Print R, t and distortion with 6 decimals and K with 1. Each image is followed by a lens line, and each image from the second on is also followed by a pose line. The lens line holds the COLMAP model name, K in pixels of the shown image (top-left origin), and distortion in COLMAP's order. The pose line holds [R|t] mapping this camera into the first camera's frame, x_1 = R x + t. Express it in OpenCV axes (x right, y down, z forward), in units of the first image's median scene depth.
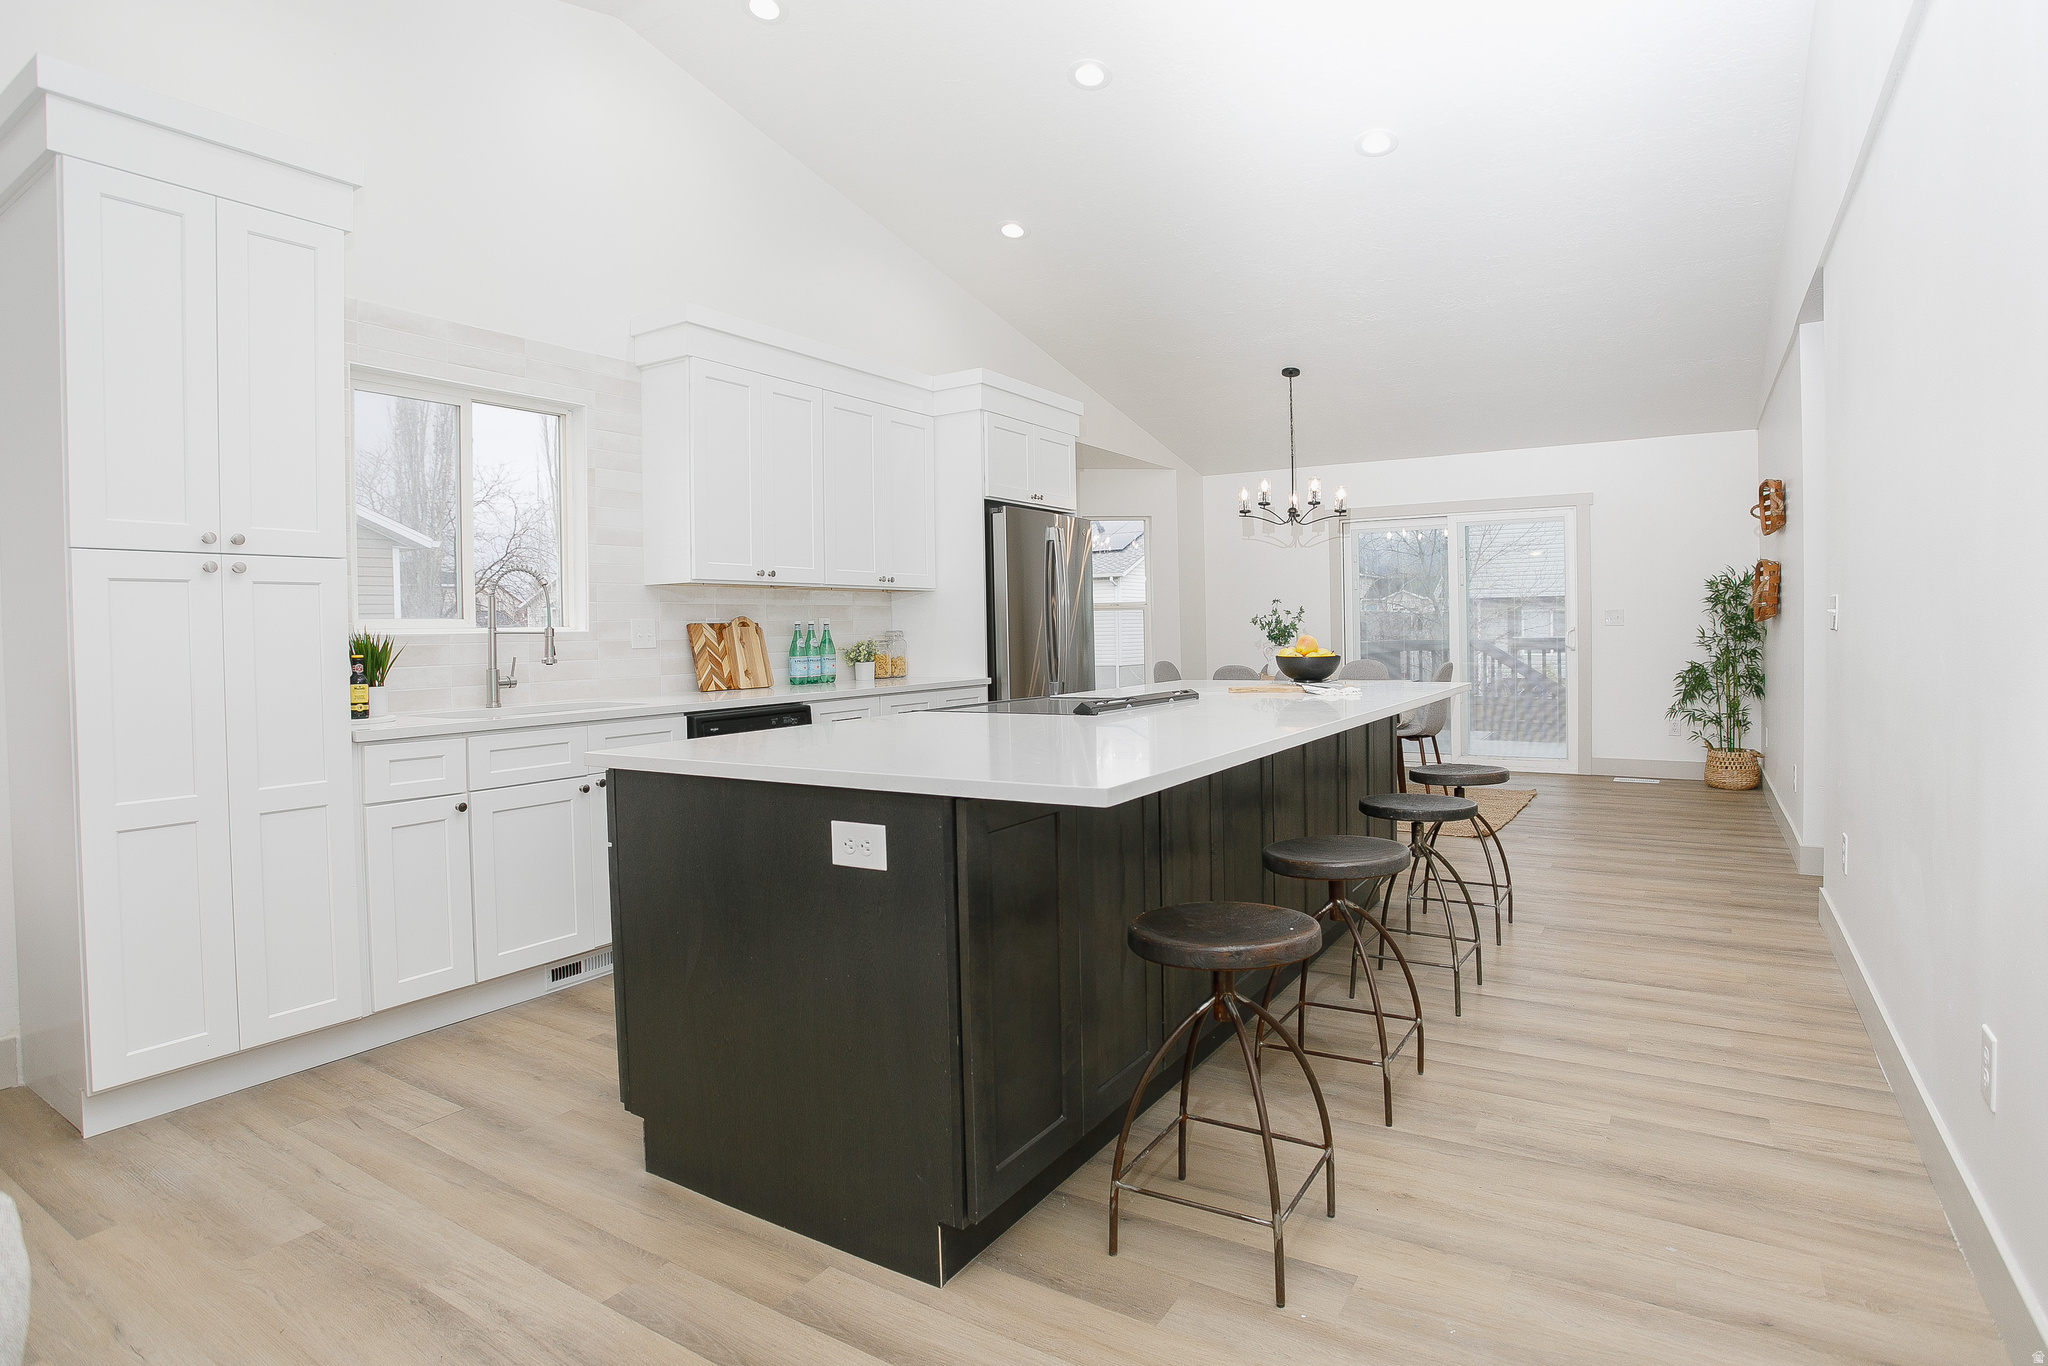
lens RADIAL K [[1051.1, 0, 1016.9], [0, 1051.1, 659.8], [0, 0, 1]] dist [-0.079349, 0.000213]
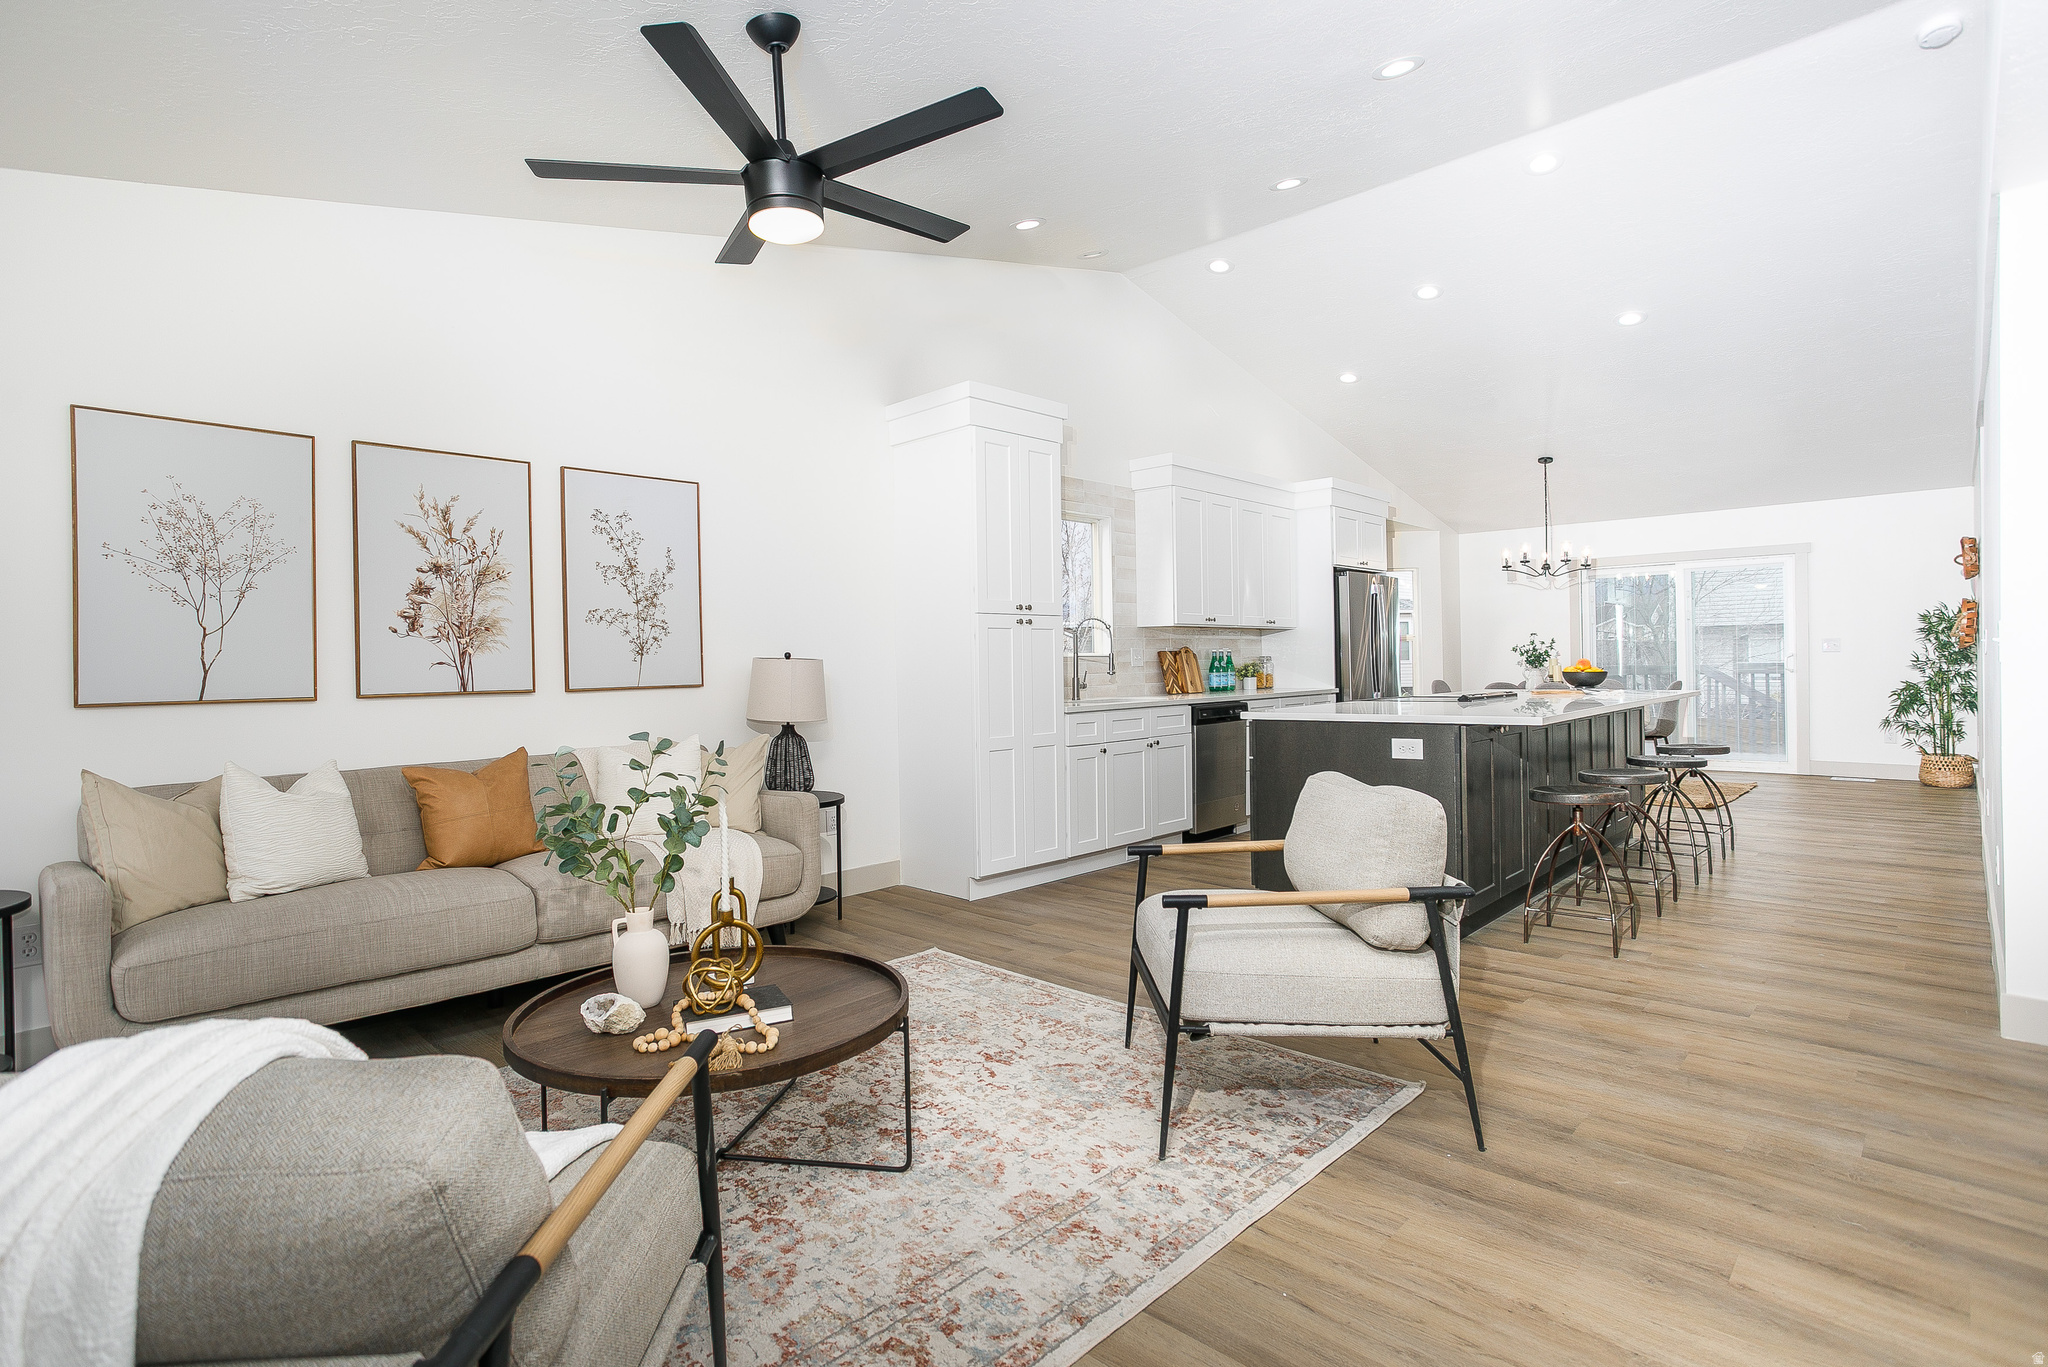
lens RADIAL K [[1010.0, 0, 1033.7], [0, 1010.0, 671.6], [0, 0, 1]] dist [-0.002261, -0.000131]
pose [[0.986588, 0.002597, -0.163212, -0.169503], [-0.005094, 0.999876, -0.014885, 0.013616], [0.163153, 0.015516, 0.986479, -0.368164]]
